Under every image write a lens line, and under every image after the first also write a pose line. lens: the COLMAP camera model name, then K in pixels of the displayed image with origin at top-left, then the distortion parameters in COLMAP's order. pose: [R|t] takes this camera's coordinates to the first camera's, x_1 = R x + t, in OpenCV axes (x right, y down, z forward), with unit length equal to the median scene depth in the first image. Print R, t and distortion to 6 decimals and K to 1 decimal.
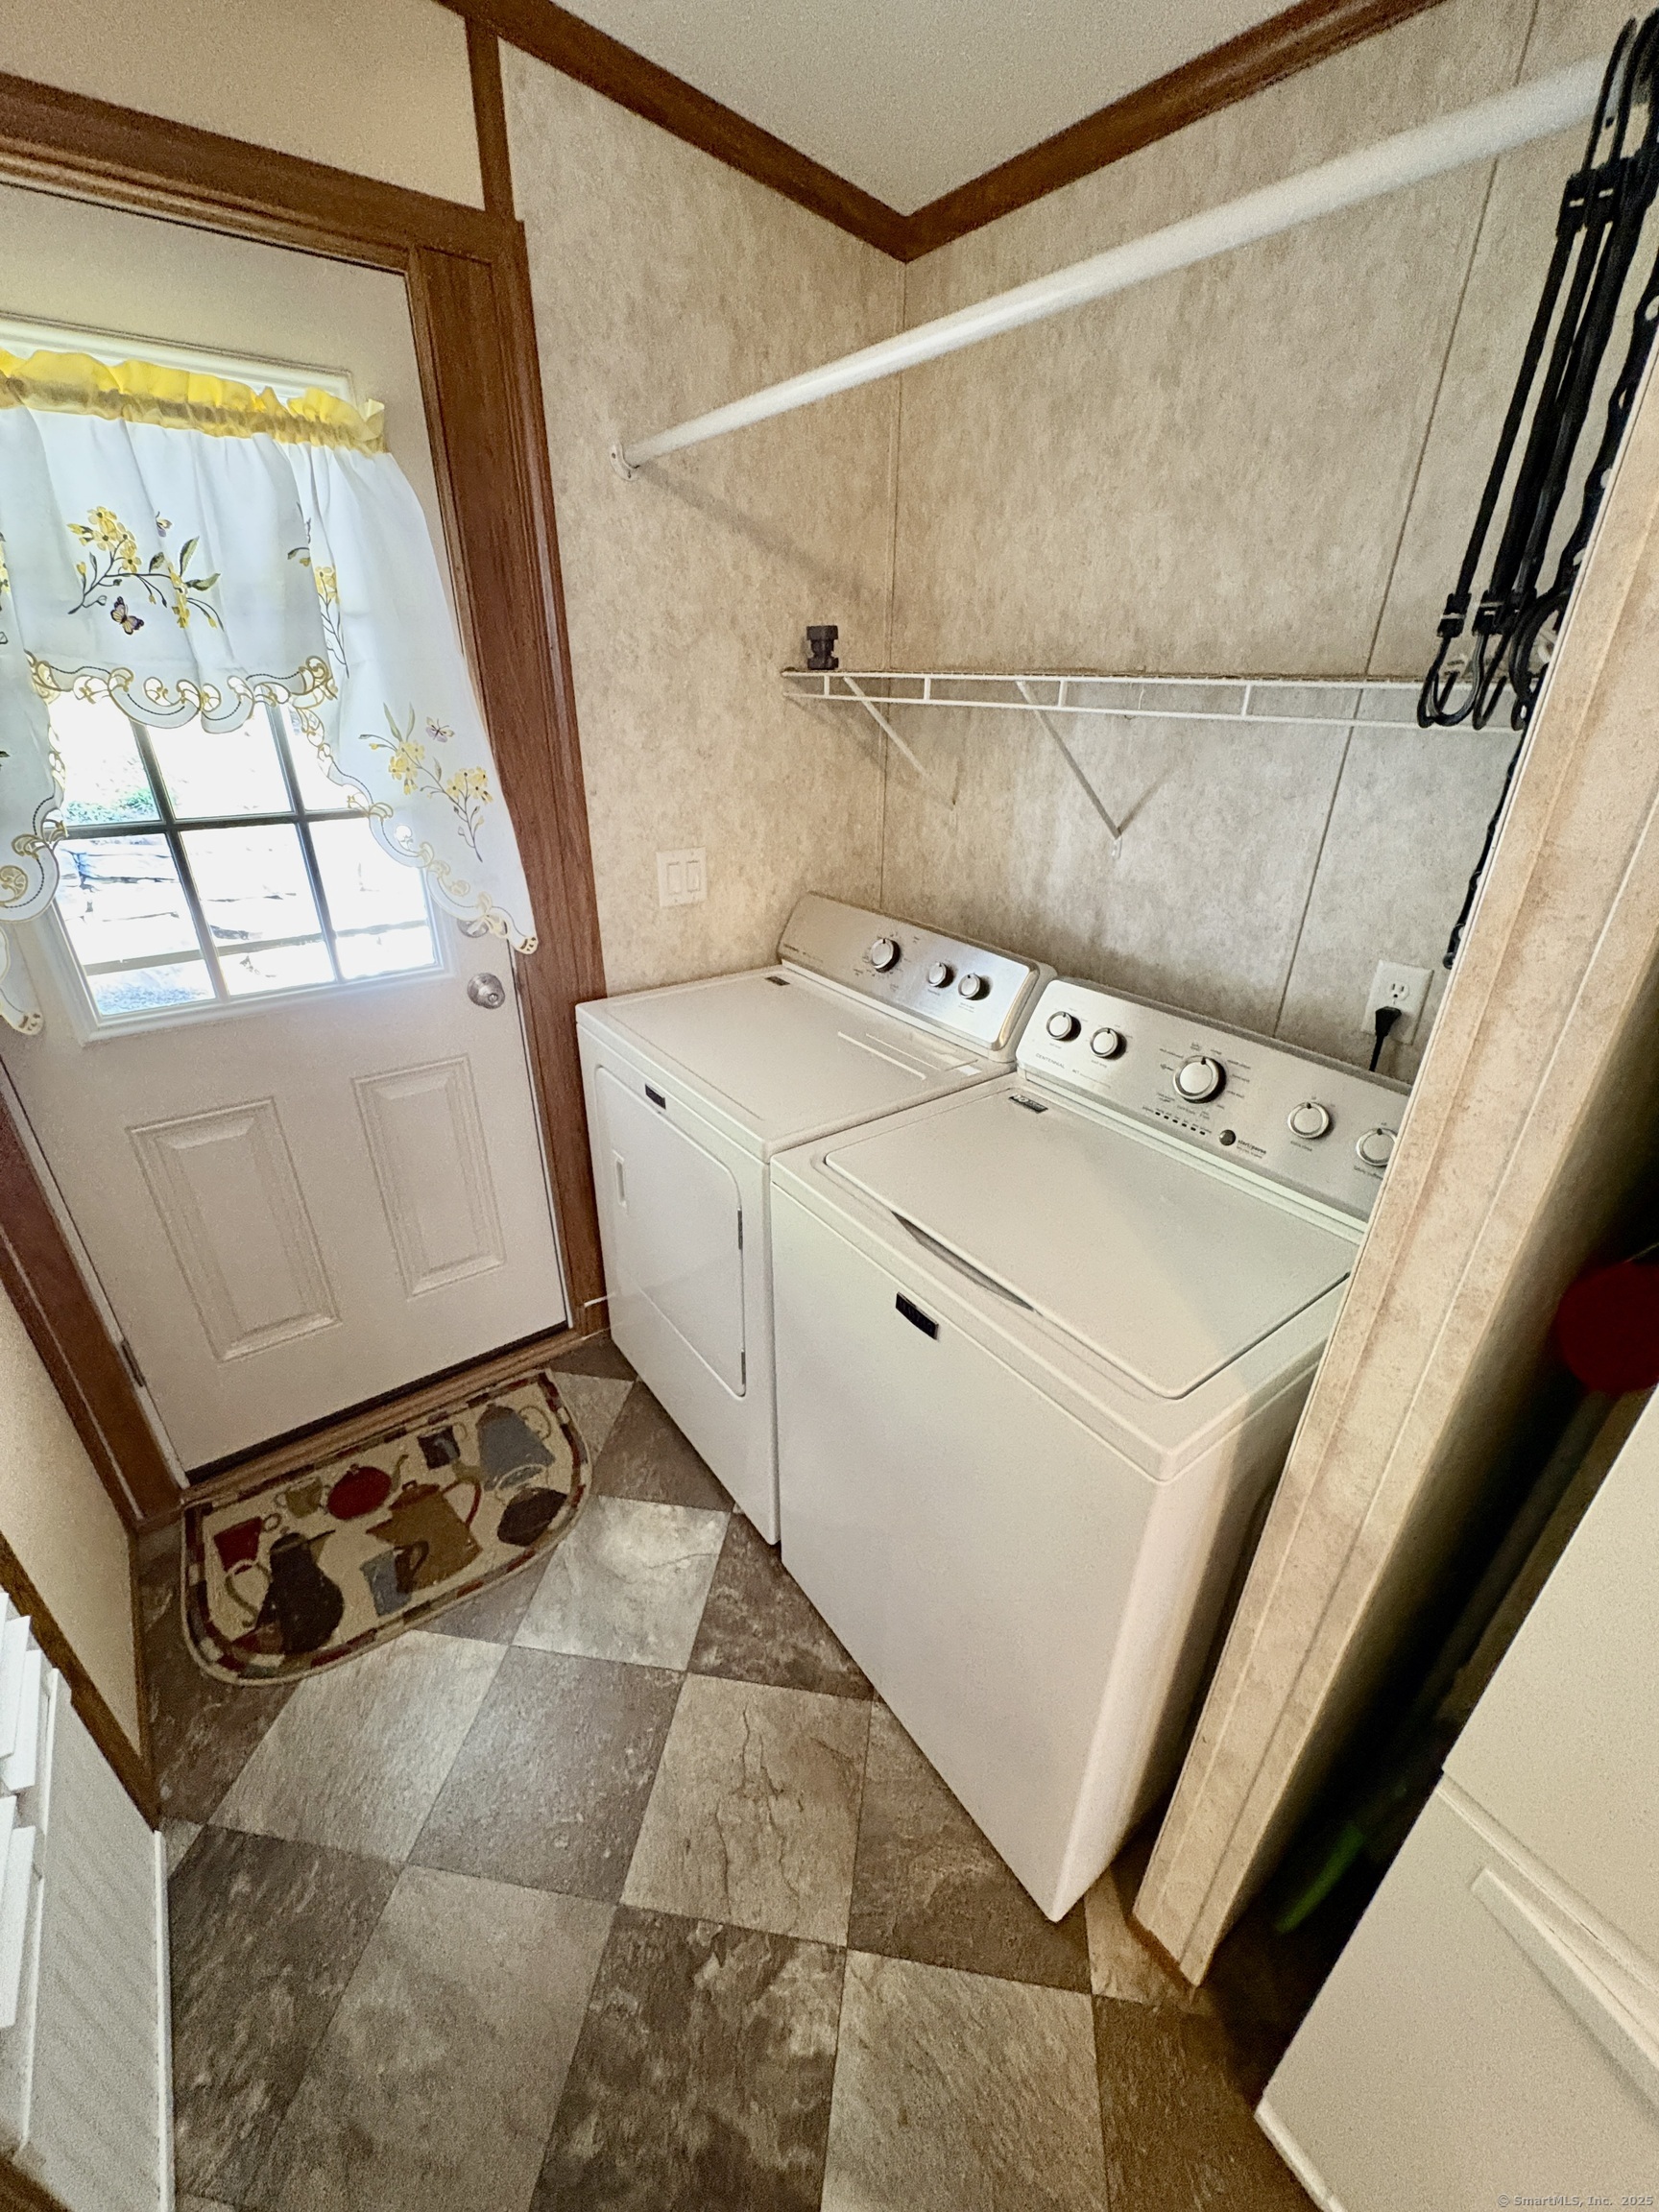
lens RADIAL K [[881.1, 0, 830.5], [0, 881.1, 1104.2], [0, 0, 1]] dist [0.001029, -0.000095]
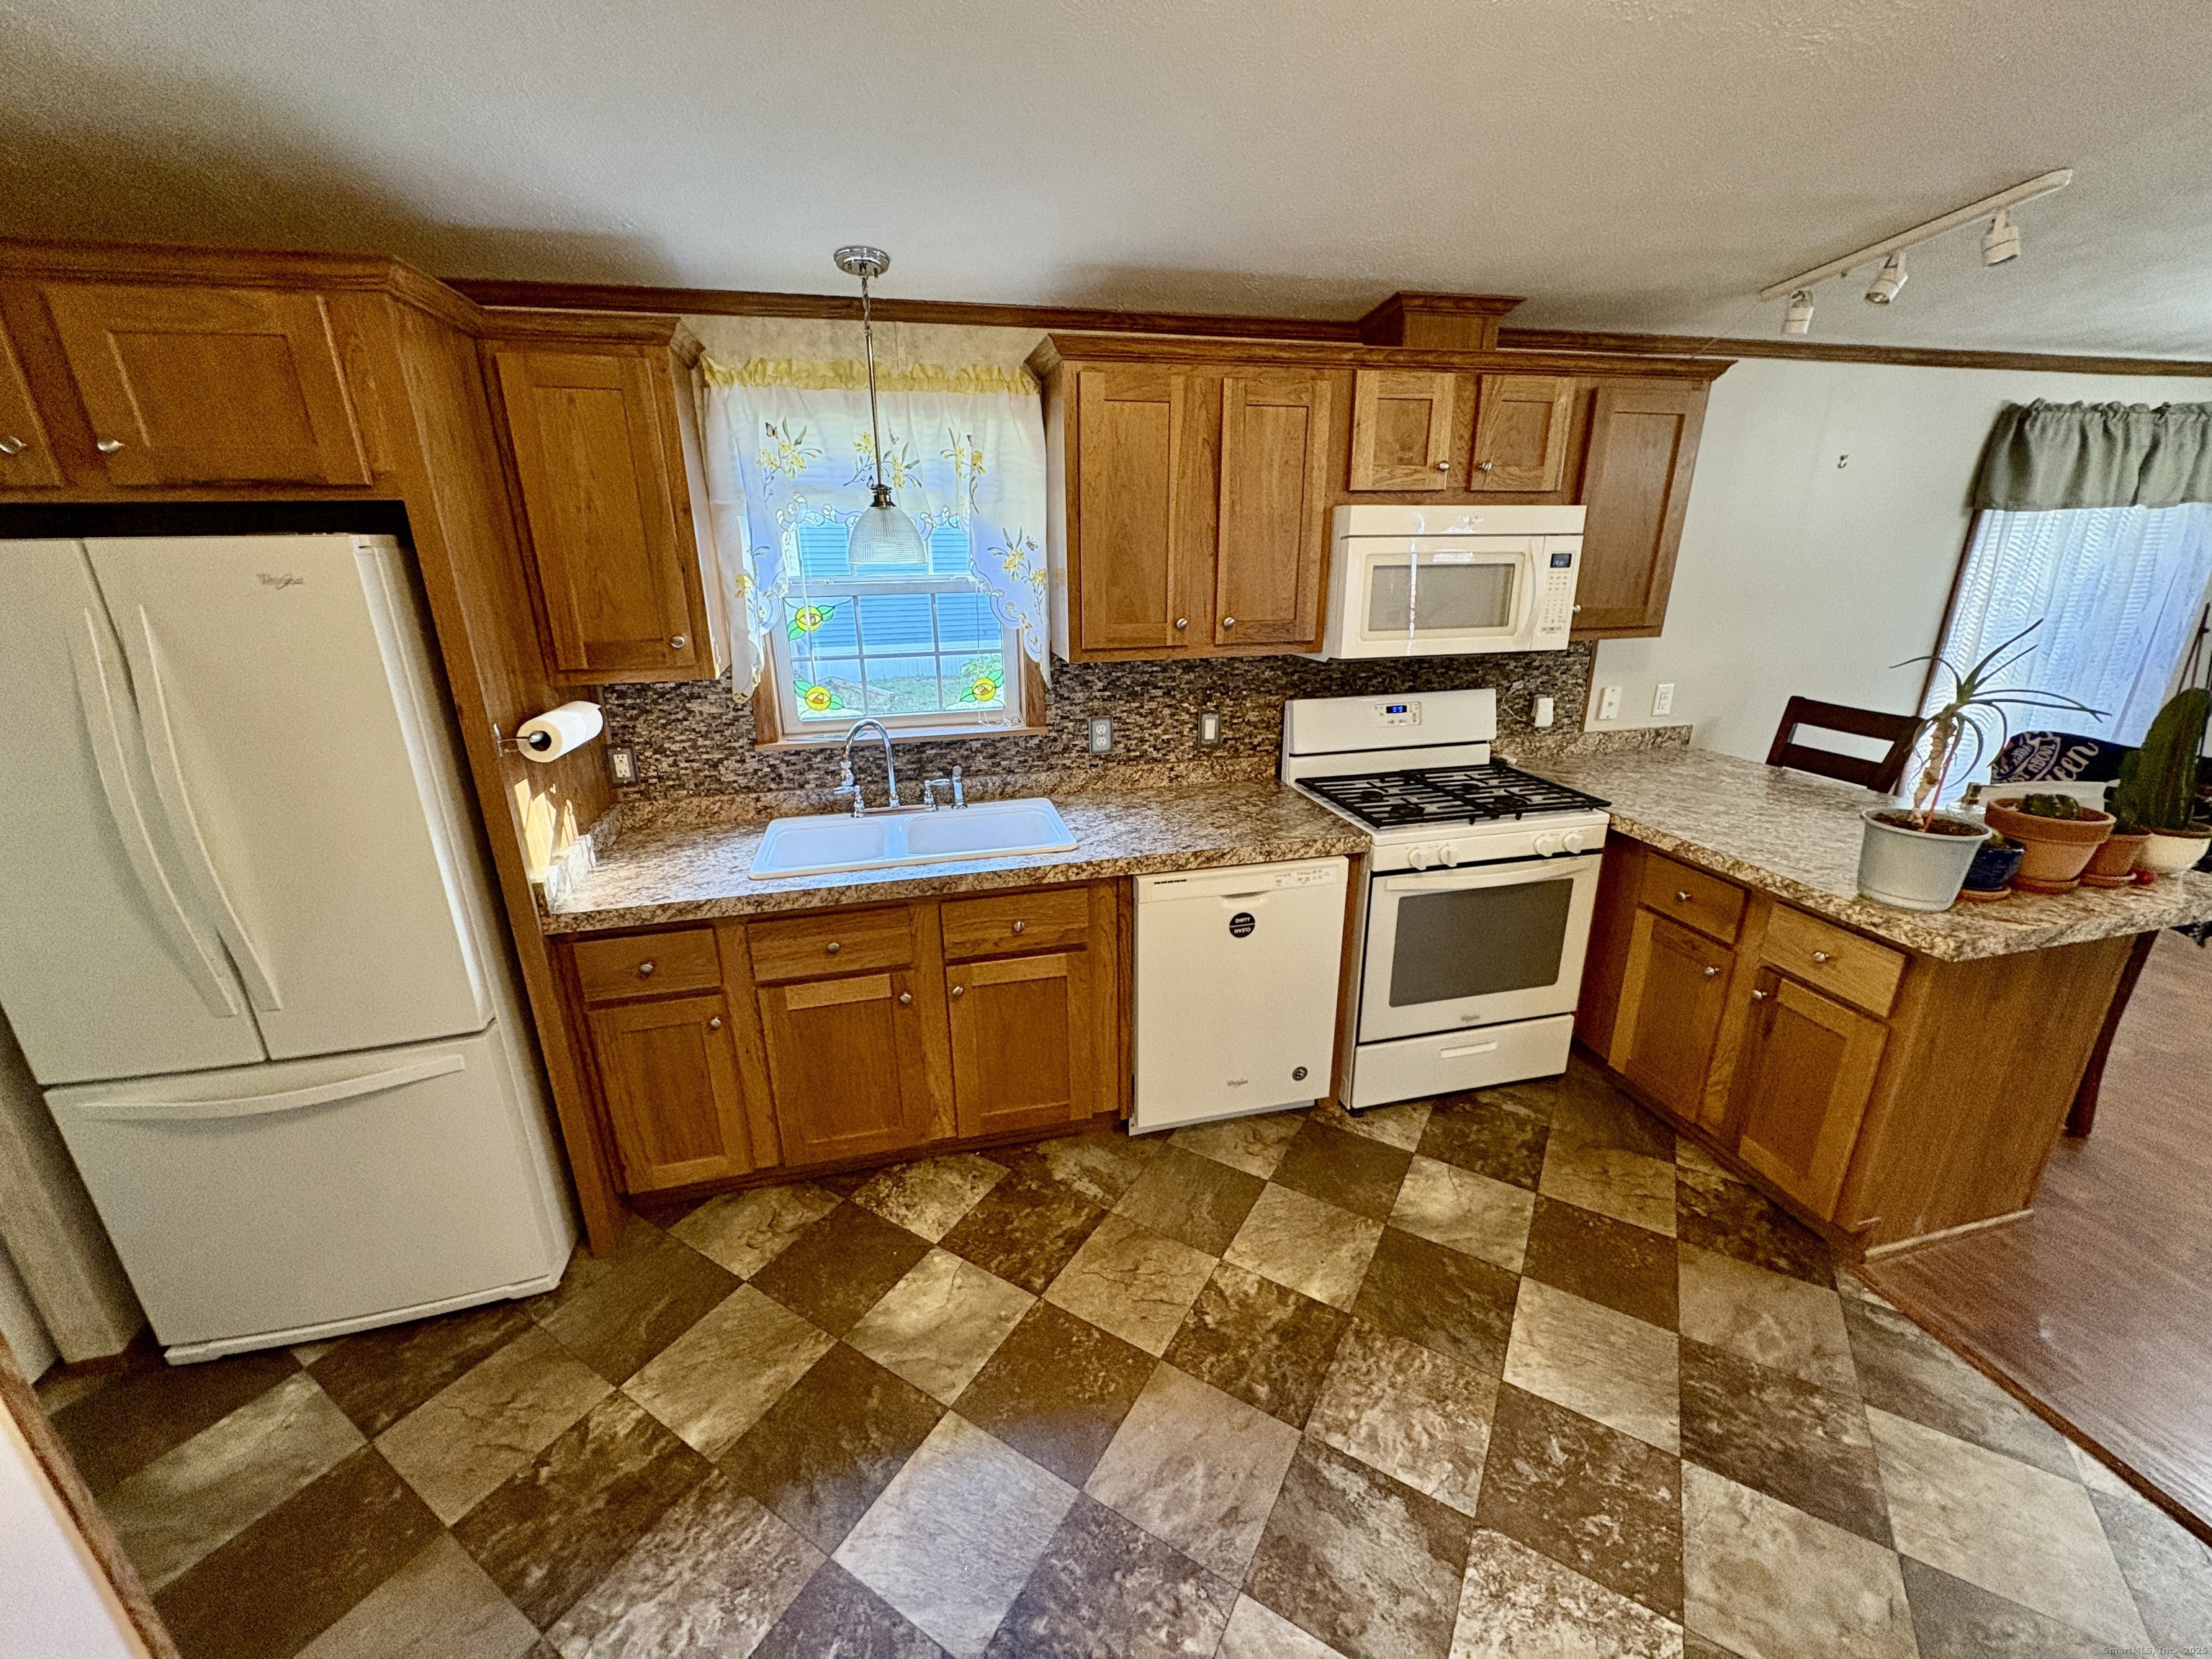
lens RADIAL K [[881.1, 0, 1107.7], [0, 881.1, 831.6], [0, 0, 1]] dist [0.001029, -0.000095]
pose [[0.382748, -0.302846, 0.872805, -1.422873], [0.427455, 0.895589, 0.123301, -0.162253], [-0.819015, 0.325891, 0.472238, 0.045322]]
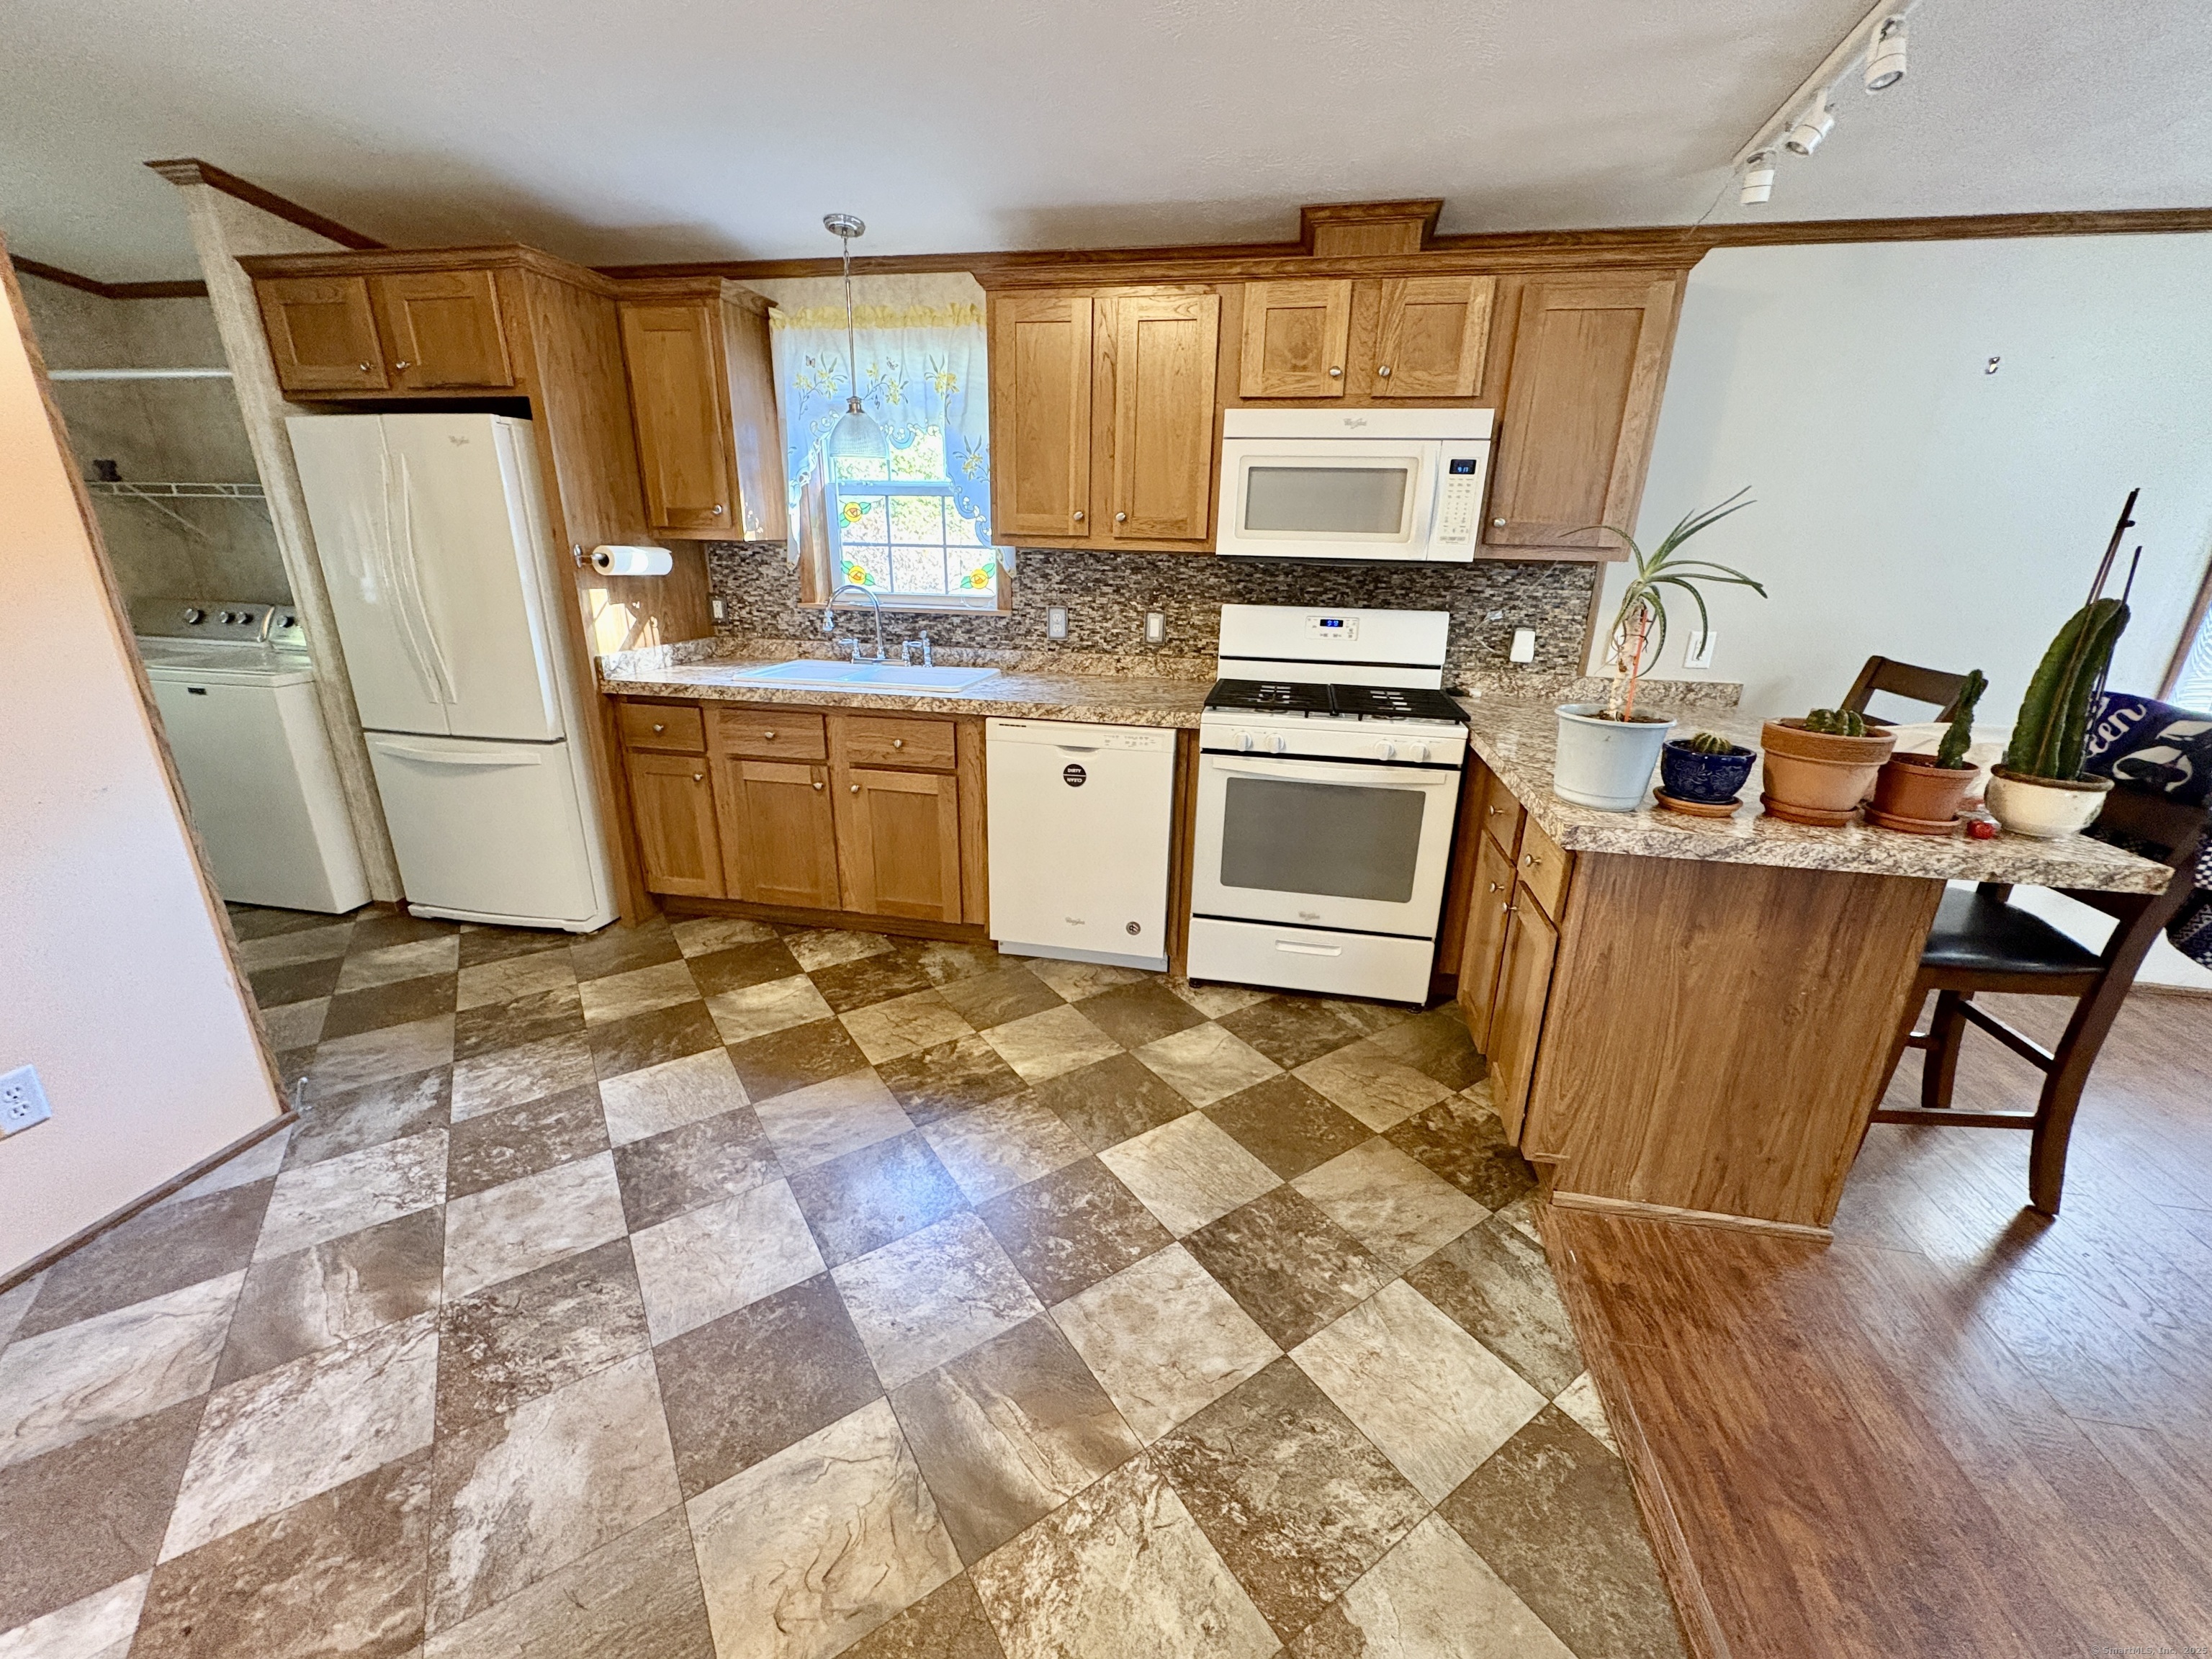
lens RADIAL K [[881.1, 0, 1107.8], [0, 881.1, 831.9], [0, 0, 1]] dist [0.001029, -0.000095]
pose [[0.738433, -0.208387, 0.641320, -1.068430], [0.289450, 0.956933, -0.022340, 0.636628], [-0.609045, 0.202126, 0.766948, -1.004105]]
